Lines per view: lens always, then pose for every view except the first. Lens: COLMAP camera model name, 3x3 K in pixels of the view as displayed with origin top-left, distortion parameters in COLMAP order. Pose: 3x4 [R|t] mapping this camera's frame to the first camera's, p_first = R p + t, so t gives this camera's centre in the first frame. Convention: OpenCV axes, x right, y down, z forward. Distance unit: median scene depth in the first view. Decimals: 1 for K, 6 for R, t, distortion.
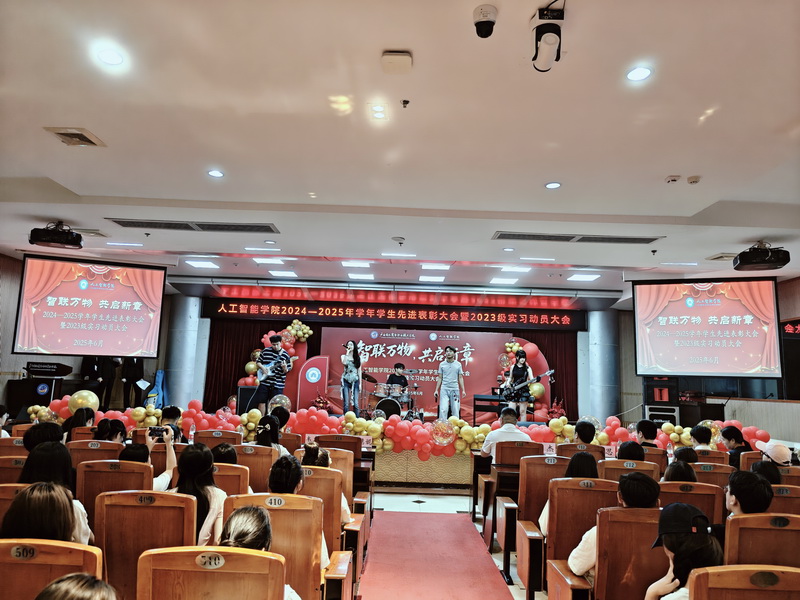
lens RADIAL K [[552.6, 0, 402.0], [0, 552.6, 299.7], [0, 0, 1]] dist [0.038135, -0.041517]
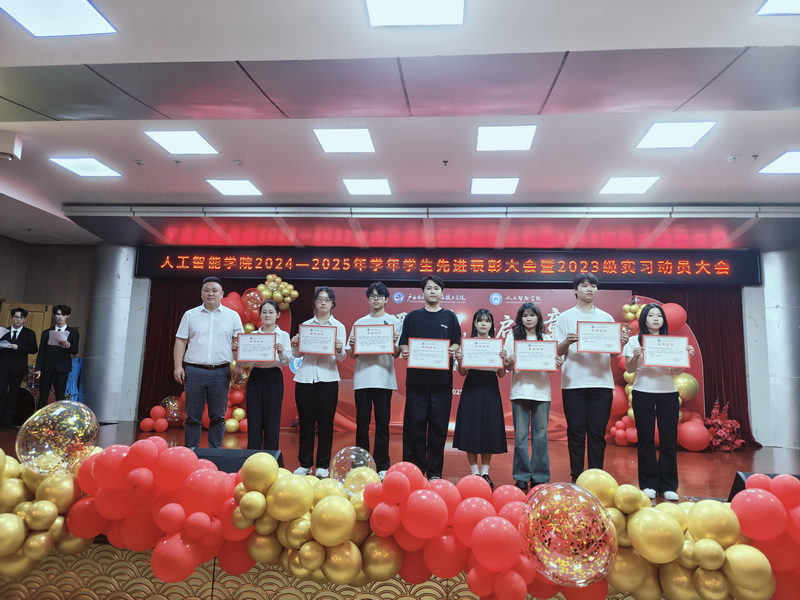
lens RADIAL K [[552.6, 0, 402.0], [0, 552.6, 299.7], [0, 0, 1]] dist [0.038135, -0.041517]
pose [[0.995611, -0.018366, -0.091771, 0.009790], [0.018726, 0.999820, 0.003066, 0.063939], [0.091698, -0.004771, 0.995775, 0.386391]]
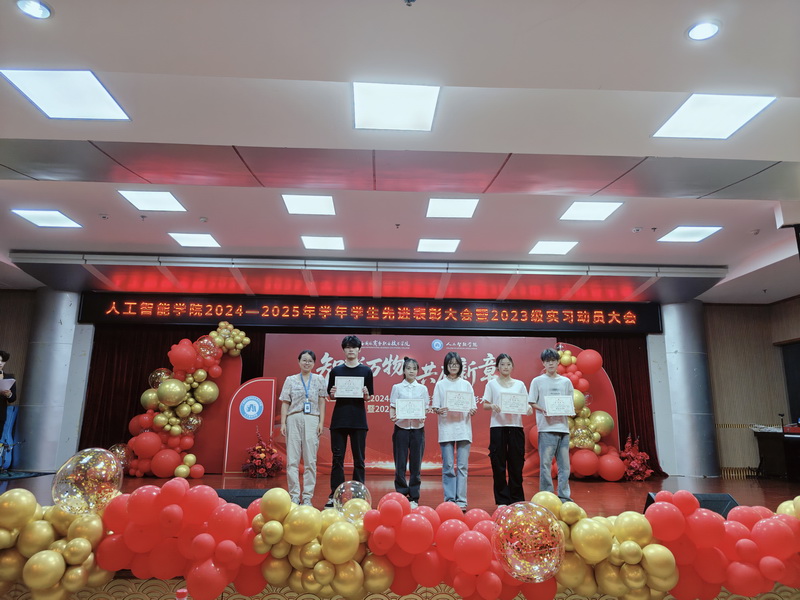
lens RADIAL K [[552.6, 0, 402.0], [0, 552.6, 299.7], [0, 0, 1]] dist [0.038135, -0.041517]
pose [[0.998960, -0.014915, 0.043084, -0.012521], [0.017748, 0.997653, -0.066135, 0.055836], [-0.041997, 0.066831, 0.996880, 0.340793]]
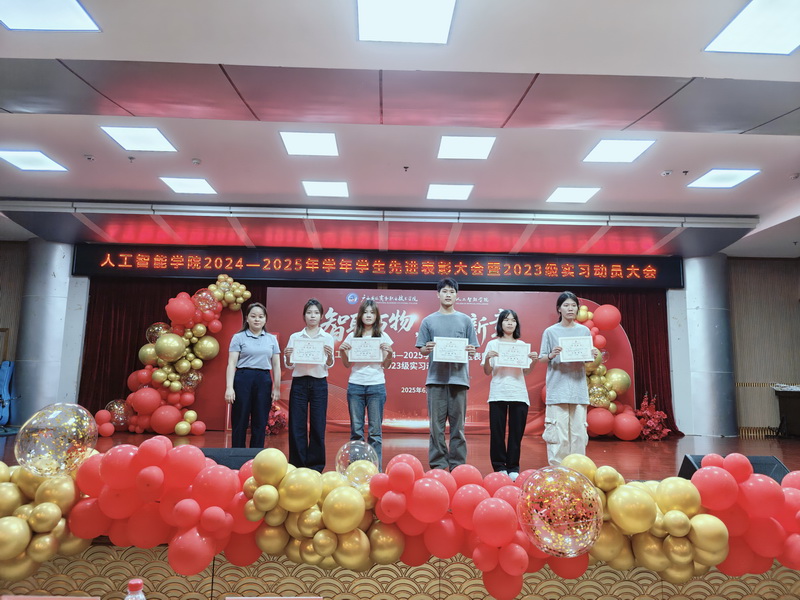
lens RADIAL K [[552.1, 0, 401.5], [0, 552.1, 302.2], [0, 0, 1]] dist [0.037671, -0.040838]
pose [[0.999417, -0.014972, 0.030688, -0.013498], [0.014692, 0.999849, 0.009333, 0.062733], [-0.030823, -0.008877, 0.999485, 0.372793]]
